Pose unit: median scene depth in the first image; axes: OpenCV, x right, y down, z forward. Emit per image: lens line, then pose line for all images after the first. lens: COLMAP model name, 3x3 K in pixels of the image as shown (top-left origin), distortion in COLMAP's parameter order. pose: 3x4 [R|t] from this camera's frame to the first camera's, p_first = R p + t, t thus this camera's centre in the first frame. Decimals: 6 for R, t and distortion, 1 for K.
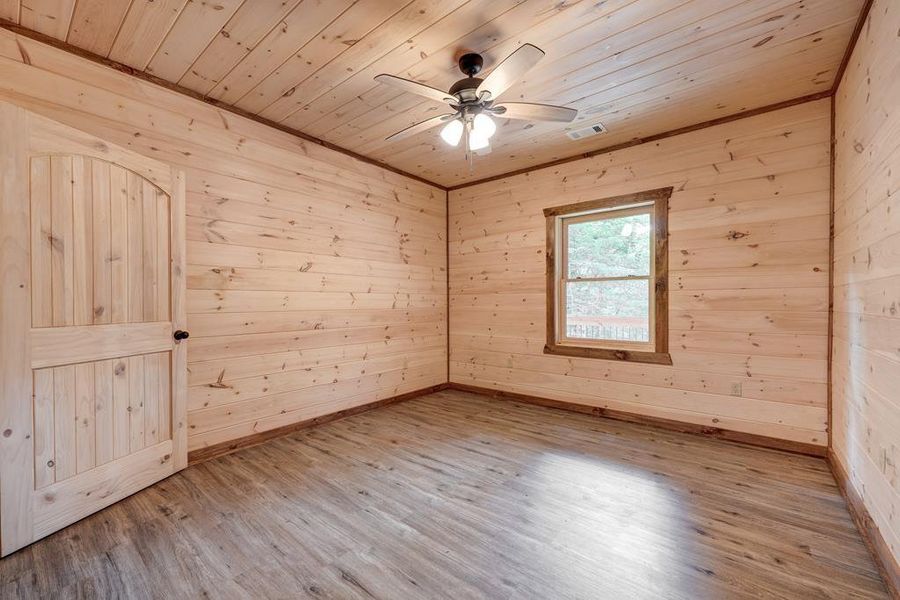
lens RADIAL K [[366.7, 0, 455.2], [0, 366.7, 302.9], [0, 0, 1]] dist [0.001820, -0.001123]
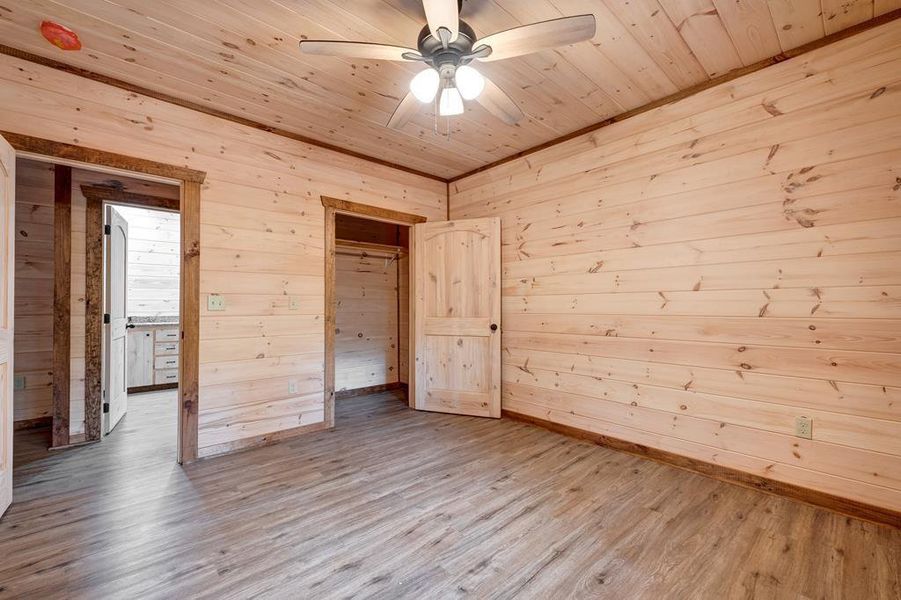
lens RADIAL K [[367.1, 0, 449.5], [0, 367.1, 303.2], [0, 0, 1]] dist [0.001820, -0.001123]
pose [[-0.158408, -0.005588, -0.987358, 0.643635], [-0.000181, 0.999984, -0.005630, -0.001875], [0.987374, -0.000713, -0.158407, 0.890748]]
